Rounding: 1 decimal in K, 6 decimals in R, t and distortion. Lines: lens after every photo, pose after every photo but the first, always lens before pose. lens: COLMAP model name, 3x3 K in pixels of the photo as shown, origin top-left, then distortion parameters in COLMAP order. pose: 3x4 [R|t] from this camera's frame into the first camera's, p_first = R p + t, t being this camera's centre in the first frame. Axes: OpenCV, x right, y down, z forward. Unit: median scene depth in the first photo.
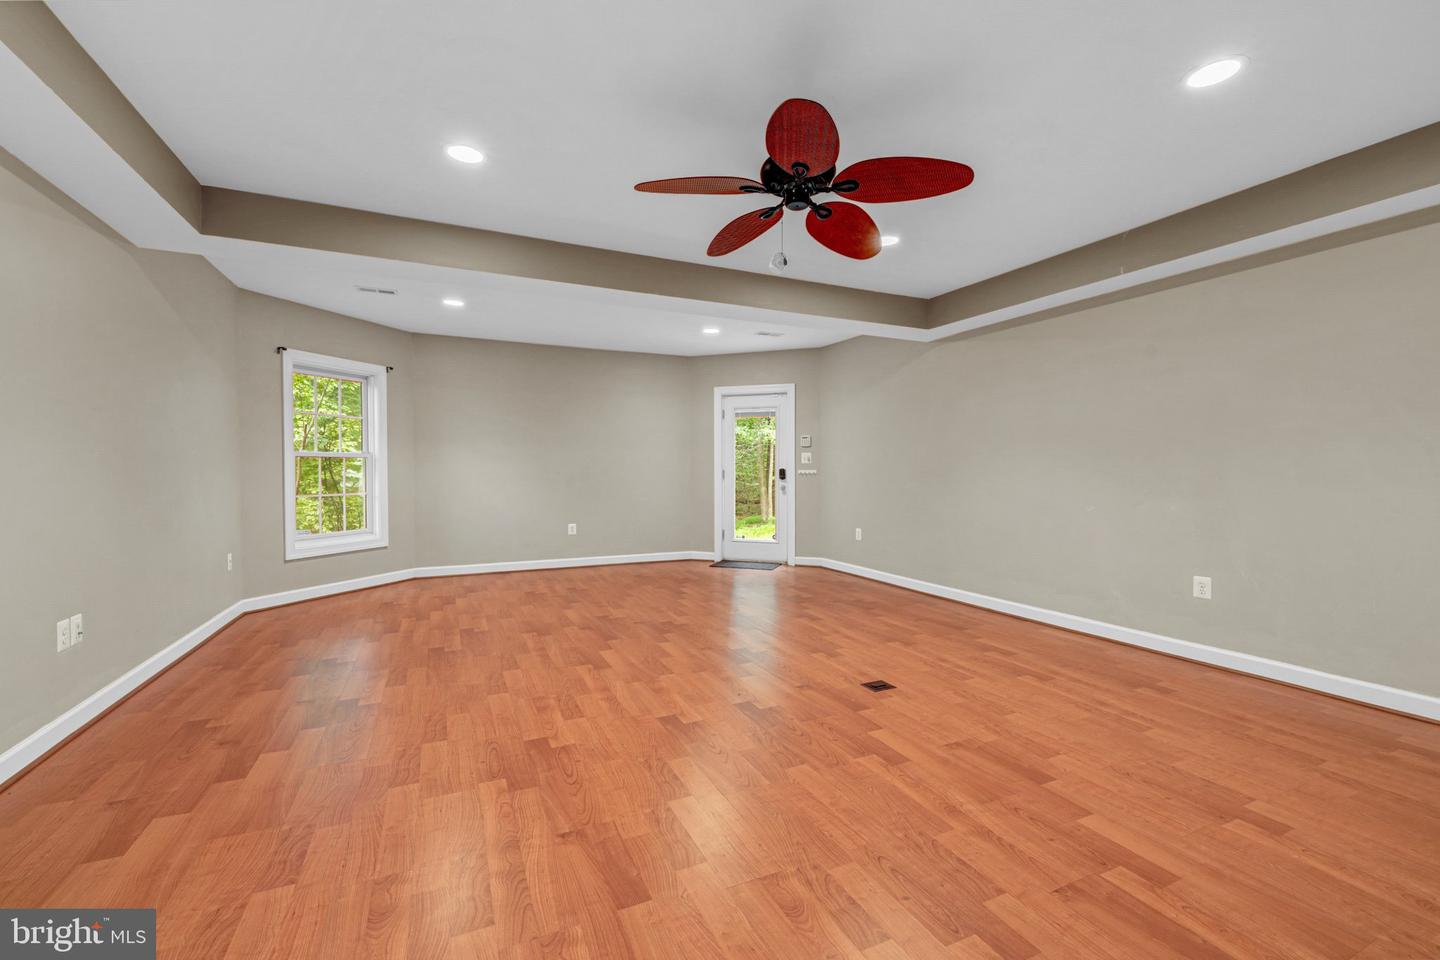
lens RADIAL K [[592.5, 0, 708.3], [0, 592.5, 480.2], [0, 0, 1]] dist [0.010260, 0.000223]
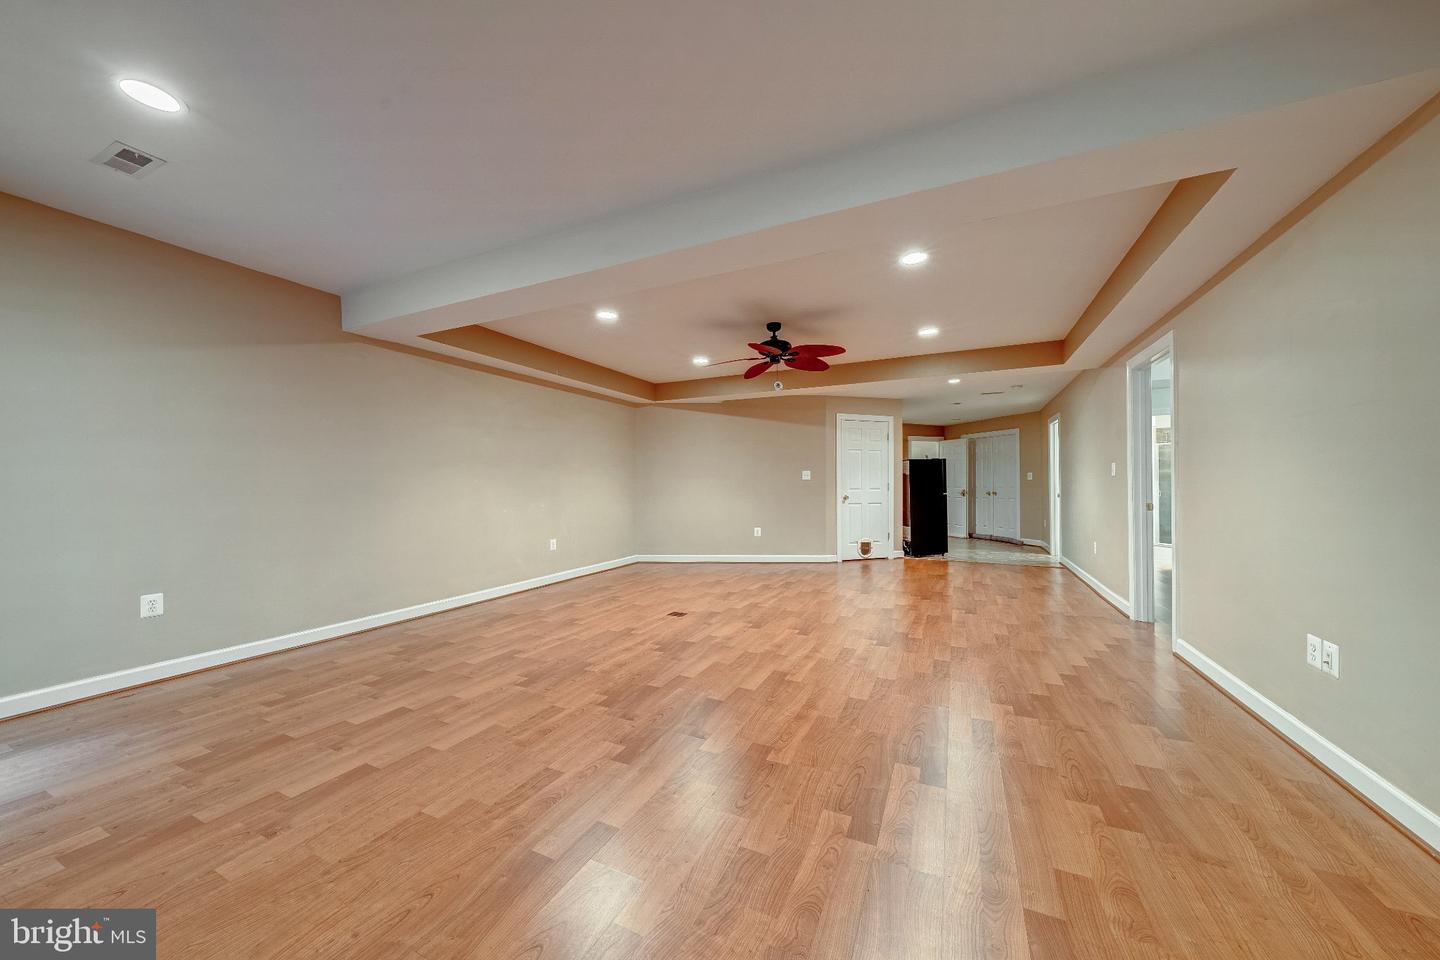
lens RADIAL K [[537.4, 0, 707.0], [0, 537.4, 479.2], [0, 0, 1]] dist [0.011347, -0.000037]
pose [[-0.652500, 0.009207, 0.757733, -0.874550], [0.016526, 0.999861, 0.002082, -0.031629], [-0.757608, 0.013881, -0.652562, 1.839835]]
